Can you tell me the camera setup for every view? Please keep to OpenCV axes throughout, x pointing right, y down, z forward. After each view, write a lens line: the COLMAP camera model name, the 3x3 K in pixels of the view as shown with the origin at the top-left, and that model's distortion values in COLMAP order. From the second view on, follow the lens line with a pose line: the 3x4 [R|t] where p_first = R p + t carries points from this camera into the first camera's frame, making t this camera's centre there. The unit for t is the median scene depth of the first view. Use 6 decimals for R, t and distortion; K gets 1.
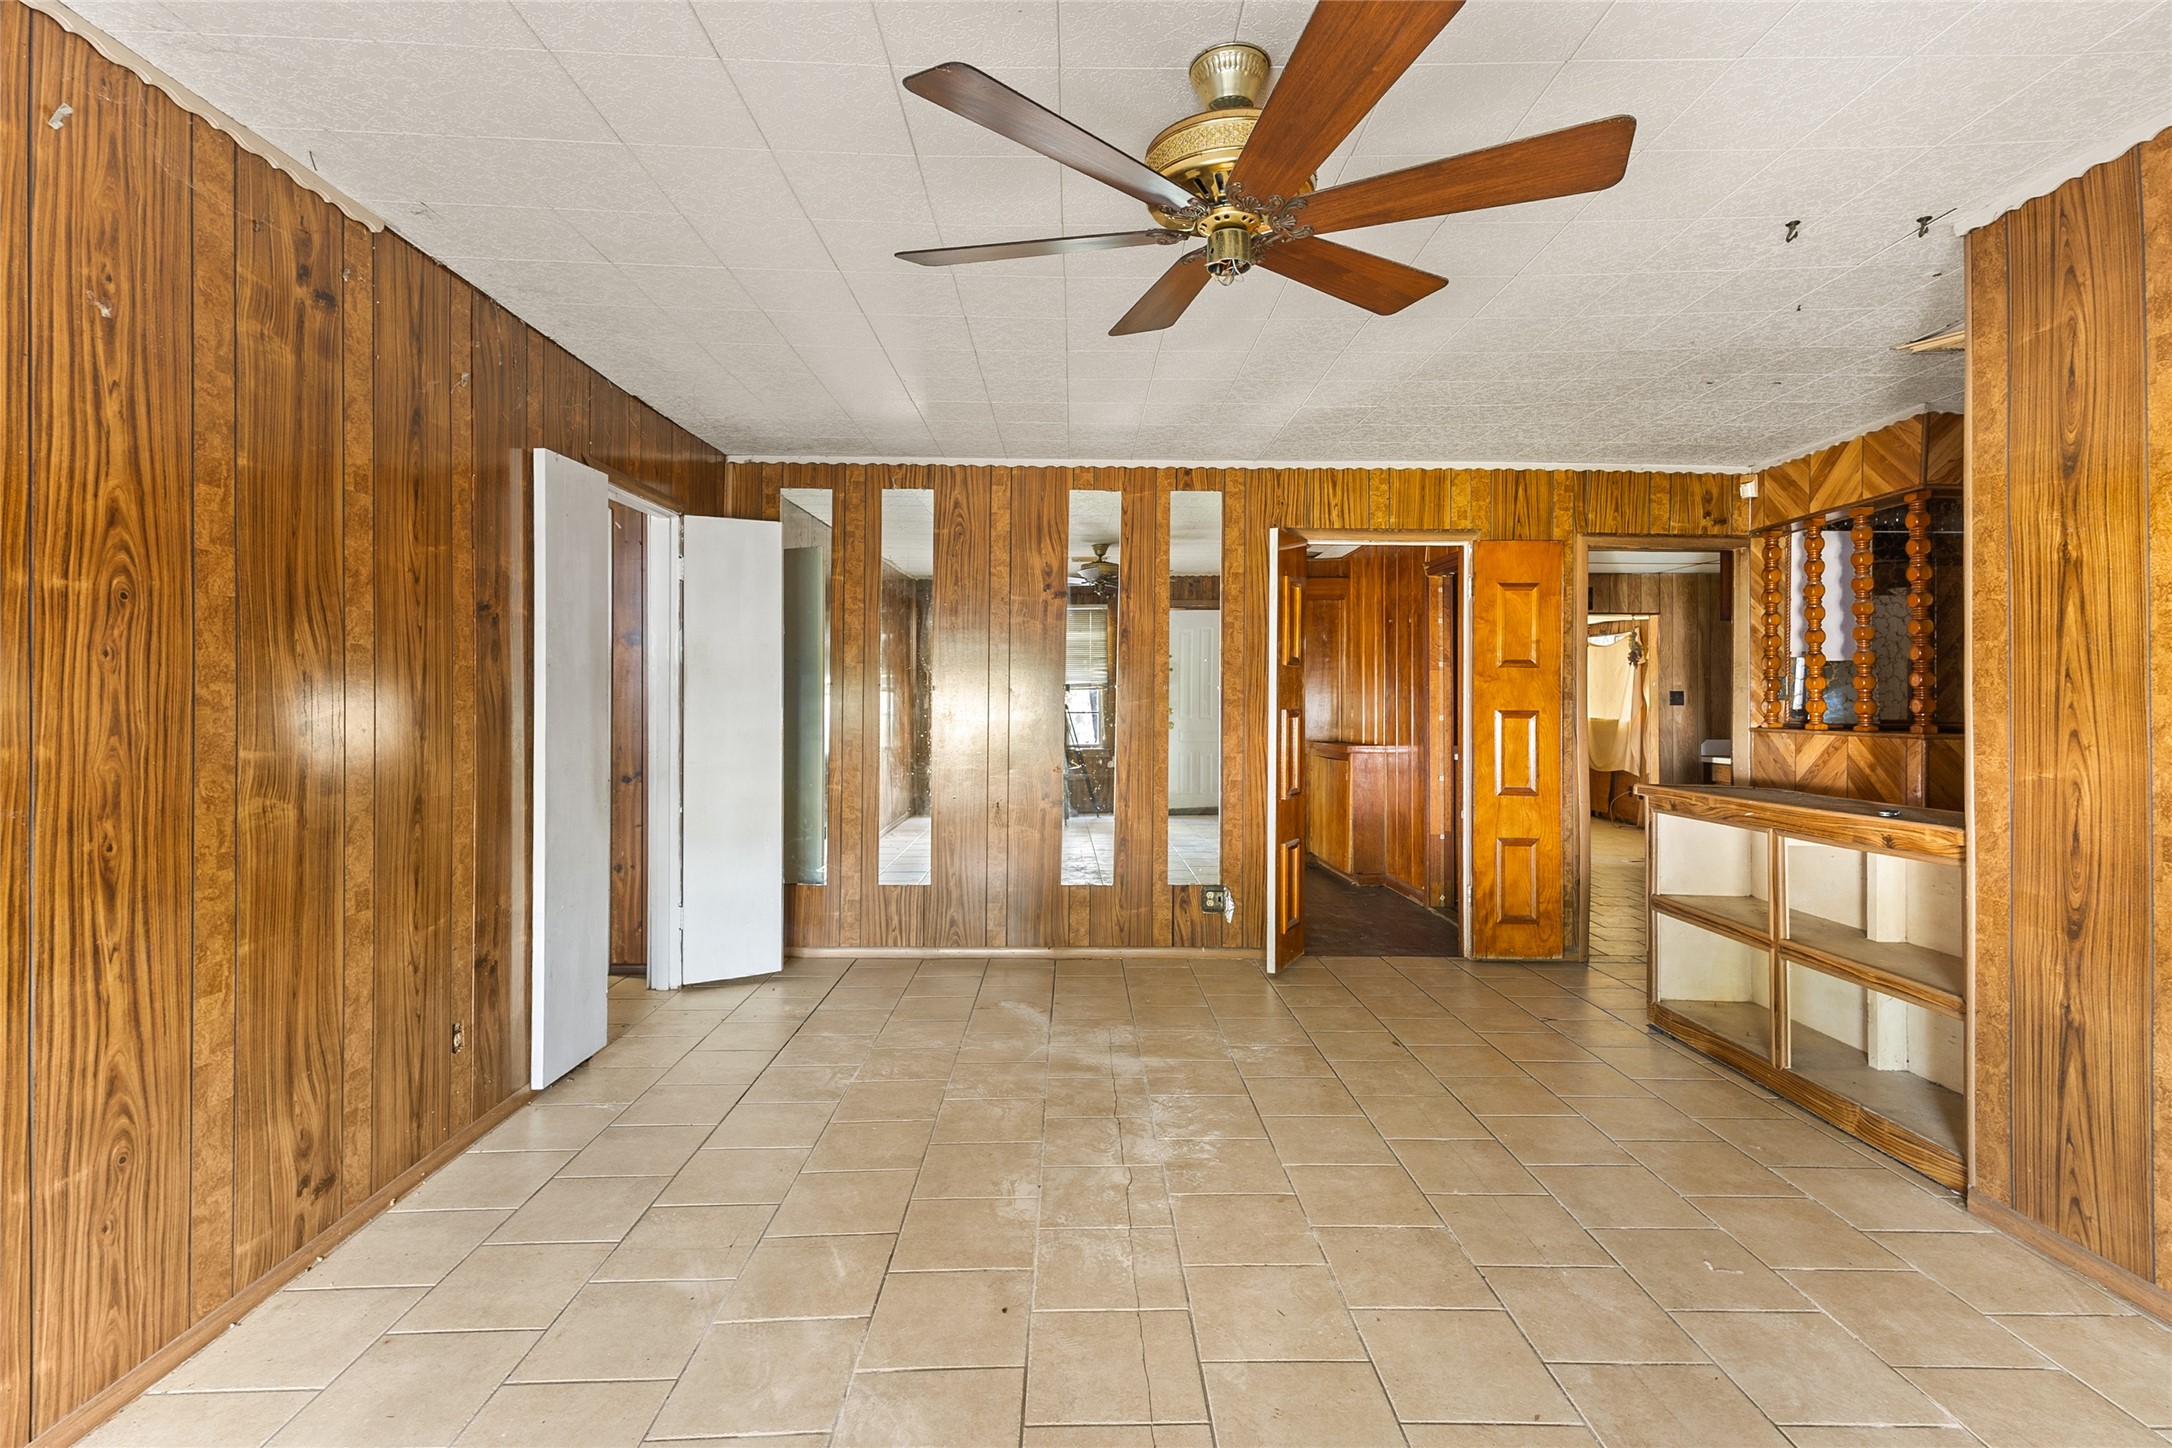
lens RADIAL K [[1014.2, 0, 1086.4], [0, 1014.2, 704.6], [0, 0, 1]] dist [0.000580, 0.000099]
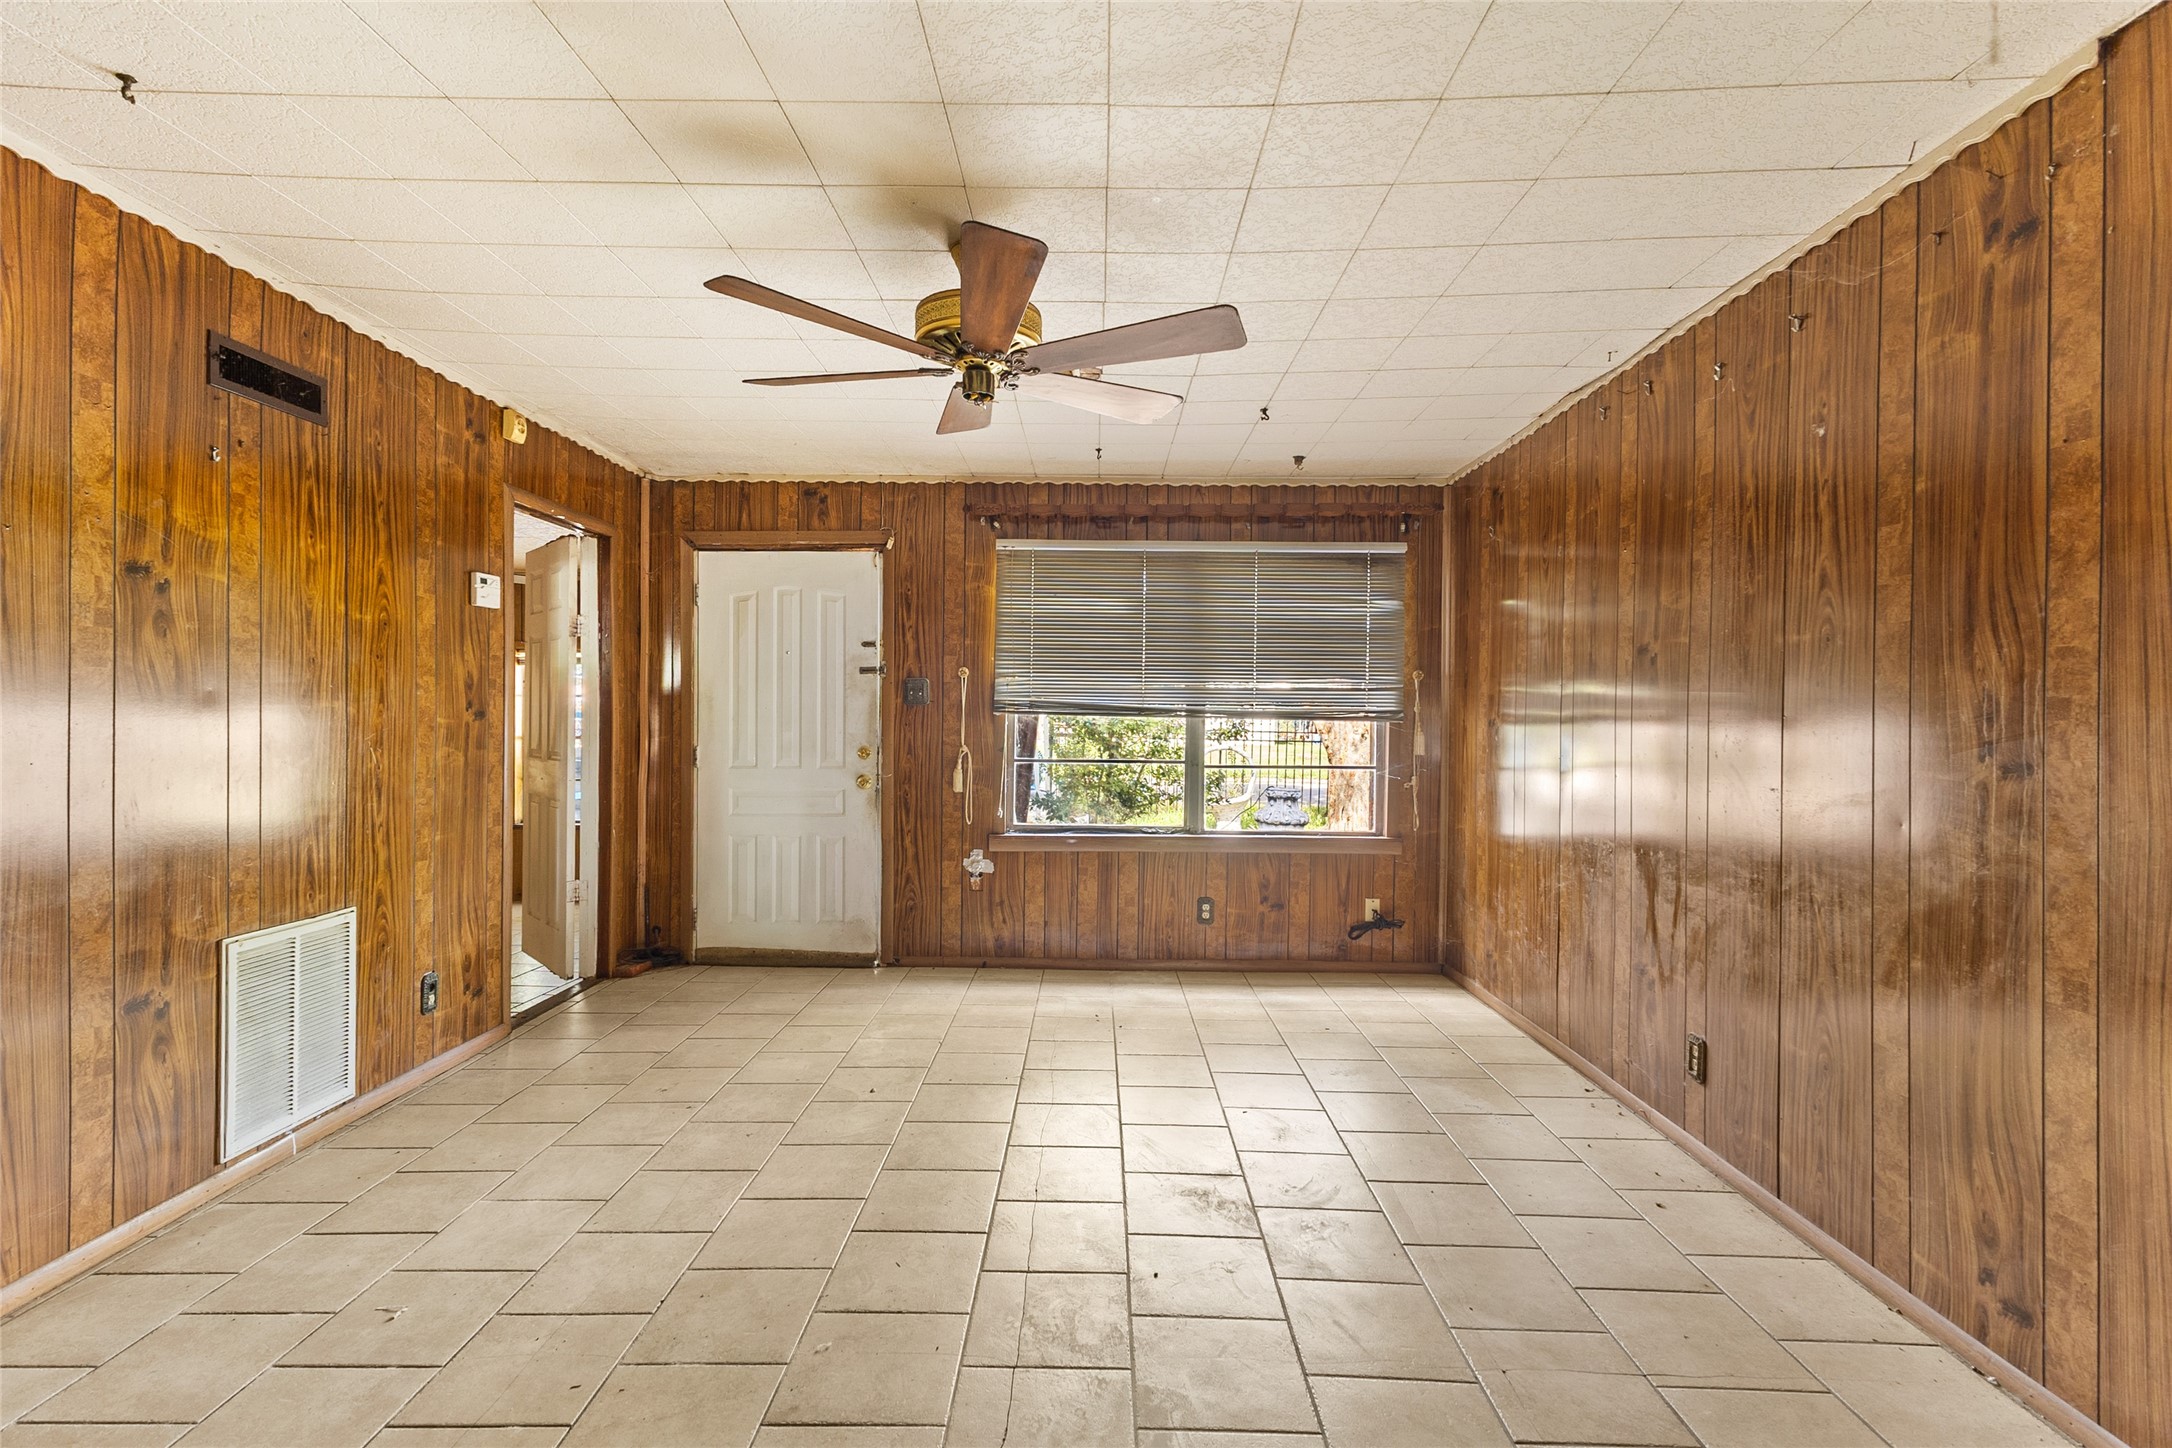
lens RADIAL K [[1014.2, 0, 1086.4], [0, 1014.2, 704.6], [0, 0, 1]] dist [0.000580, 0.000099]
pose [[-0.999716, -0.002568, 0.023703, -0.014581], [-0.002505, 0.999993, 0.002670, -0.018811], [-0.023710, 0.002610, -0.999715, 1.889238]]
